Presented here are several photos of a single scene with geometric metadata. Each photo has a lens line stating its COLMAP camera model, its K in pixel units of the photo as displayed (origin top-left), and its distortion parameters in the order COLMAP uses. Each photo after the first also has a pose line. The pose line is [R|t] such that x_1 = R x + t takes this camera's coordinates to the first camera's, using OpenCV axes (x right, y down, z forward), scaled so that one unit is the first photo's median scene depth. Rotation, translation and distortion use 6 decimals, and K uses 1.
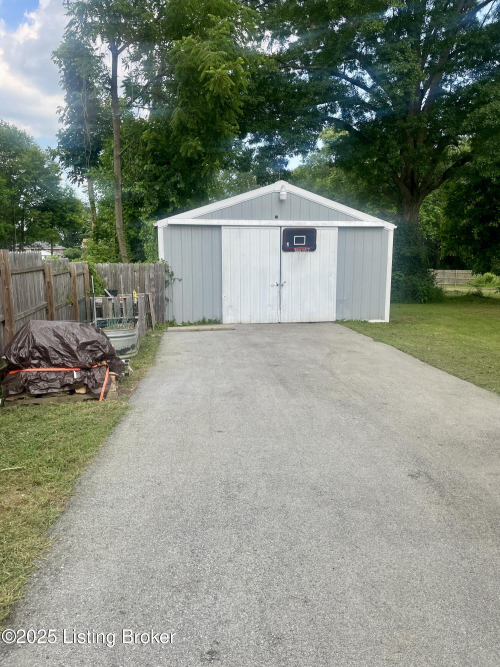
lens RADIAL K [[506.5, 0, 250.1], [0, 506.5, 335.4], [0, 0, 1]] dist [0.031065, -0.003694]
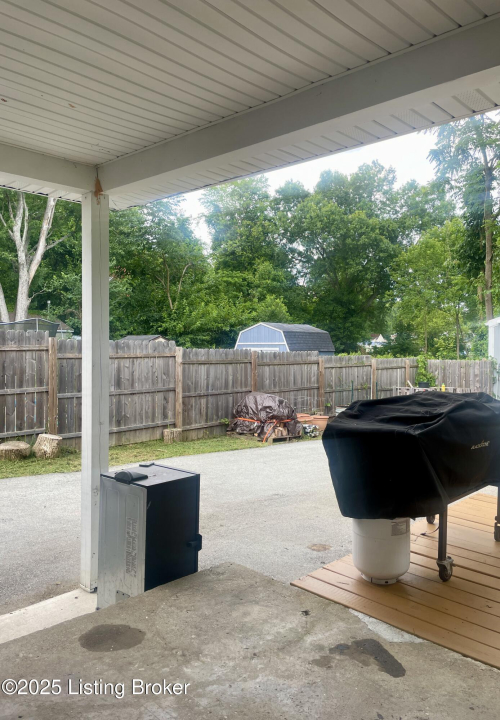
lens RADIAL K [[553.0, 0, 250.6], [0, 553.0, 359.0], [0, 0, 1]] dist [-0.001605, -0.000230]
pose [[0.570013, 0.022871, -0.821317, 1.126632], [-0.134828, 0.988666, -0.066043, -0.012742], [0.810498, 0.148382, 0.566636, -0.071610]]
